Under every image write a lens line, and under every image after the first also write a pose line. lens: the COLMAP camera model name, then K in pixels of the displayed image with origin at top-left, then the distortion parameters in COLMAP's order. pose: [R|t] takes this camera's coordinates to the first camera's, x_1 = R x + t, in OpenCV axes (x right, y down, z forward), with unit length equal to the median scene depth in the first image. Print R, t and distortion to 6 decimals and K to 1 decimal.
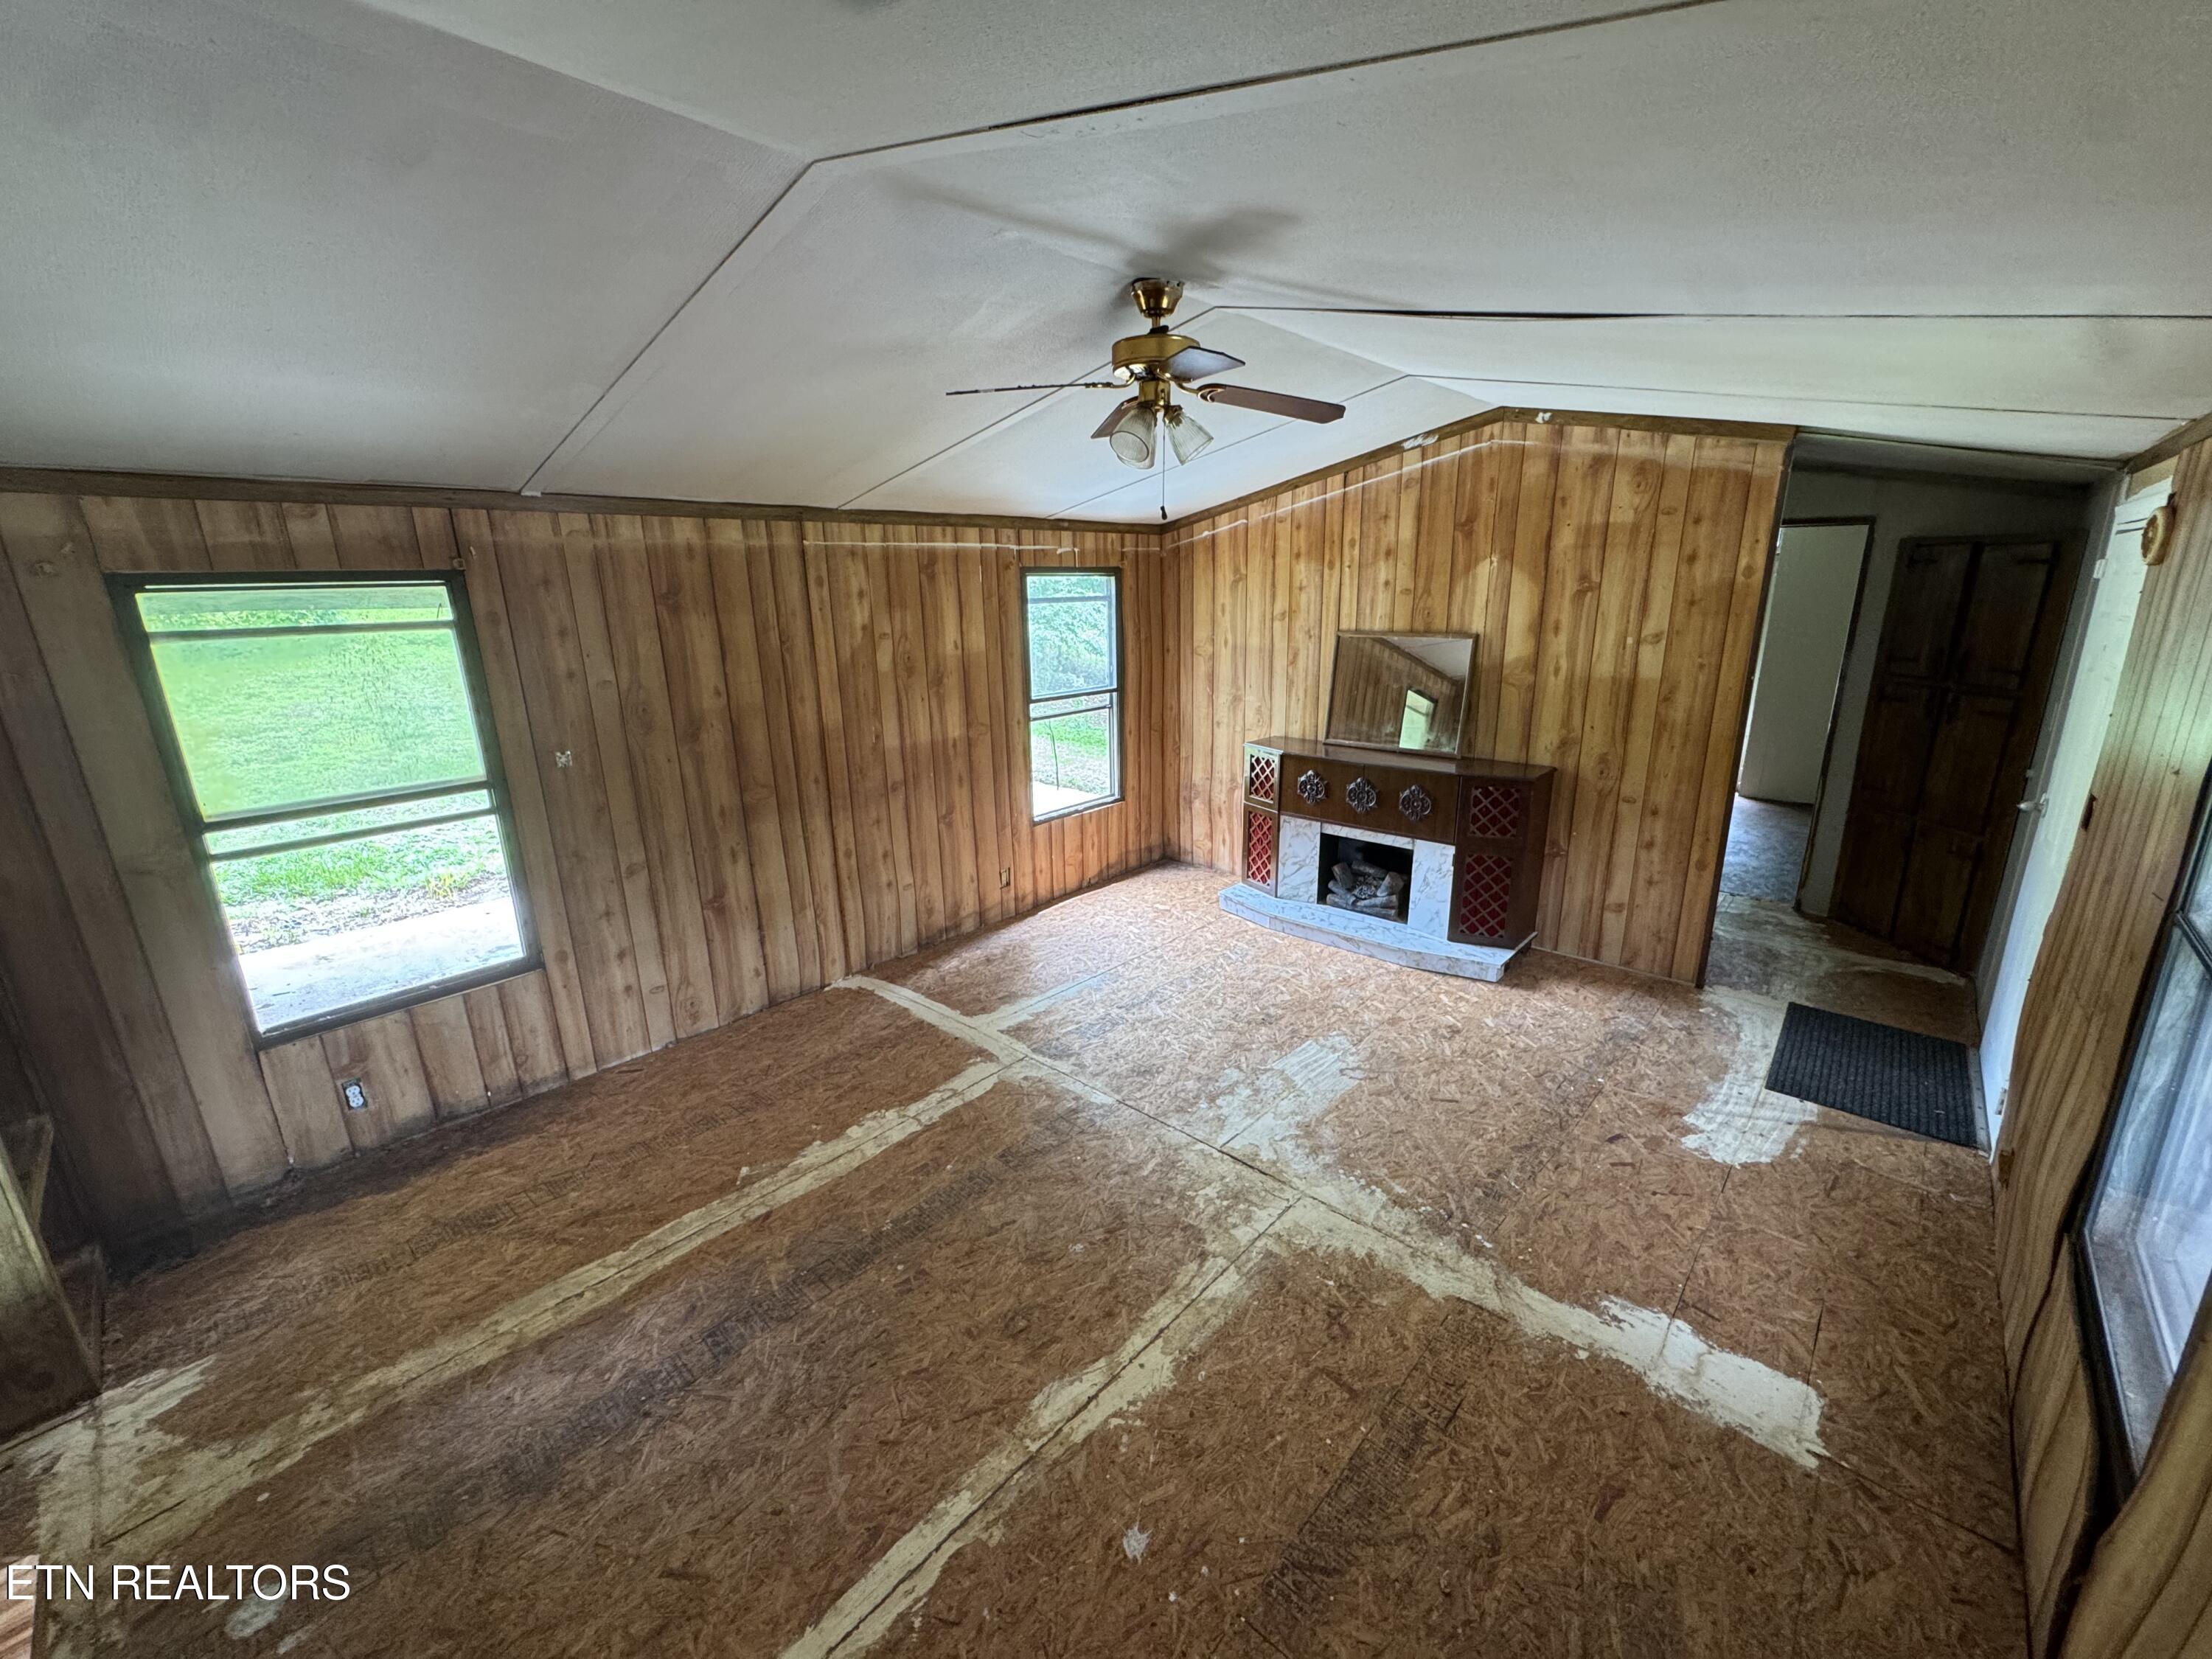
lens RADIAL K [[882.7, 0, 1106.0], [0, 882.7, 829.5], [0, 0, 1]] dist [-0.002392, -0.000605]
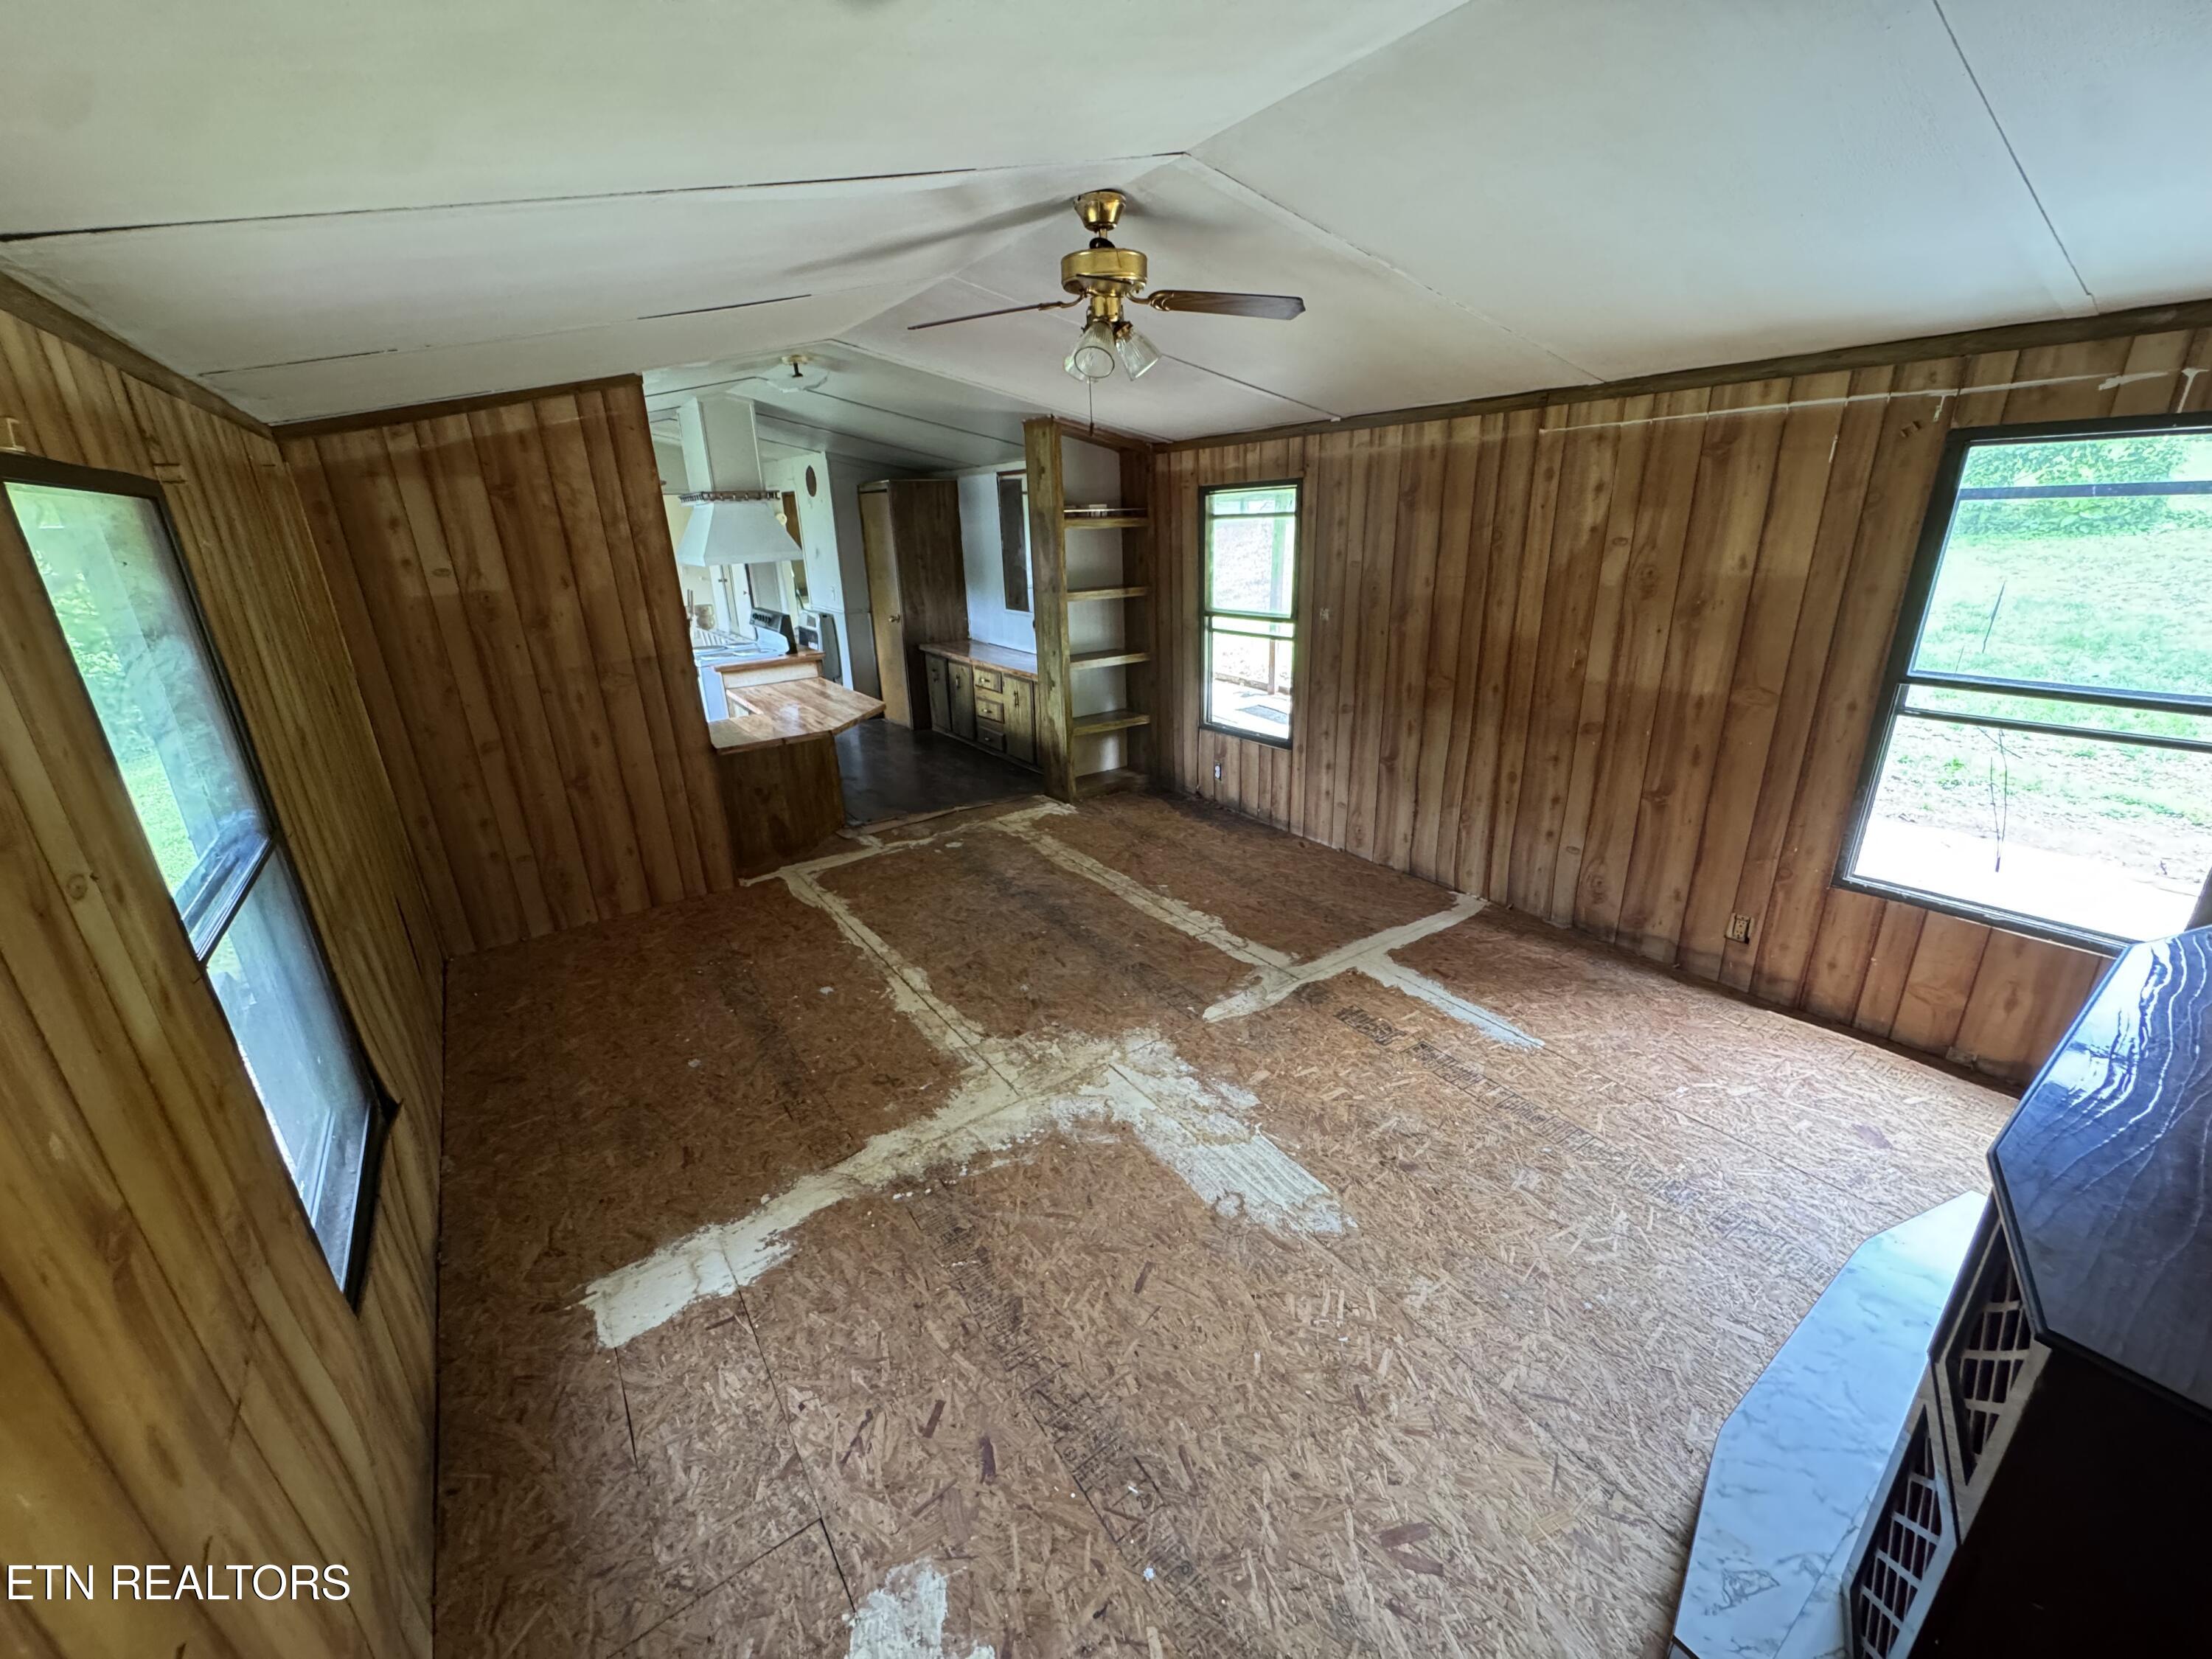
lens RADIAL K [[889.9, 0, 1106.0], [0, 889.9, 829.5], [0, 0, 1]] dist [-0.001910, -0.000309]
pose [[-0.219562, 0.354421, -0.908944, 0.865602], [-0.220321, 0.889596, 0.400097, -0.262907], [0.950395, 0.288105, -0.117235, 0.923998]]
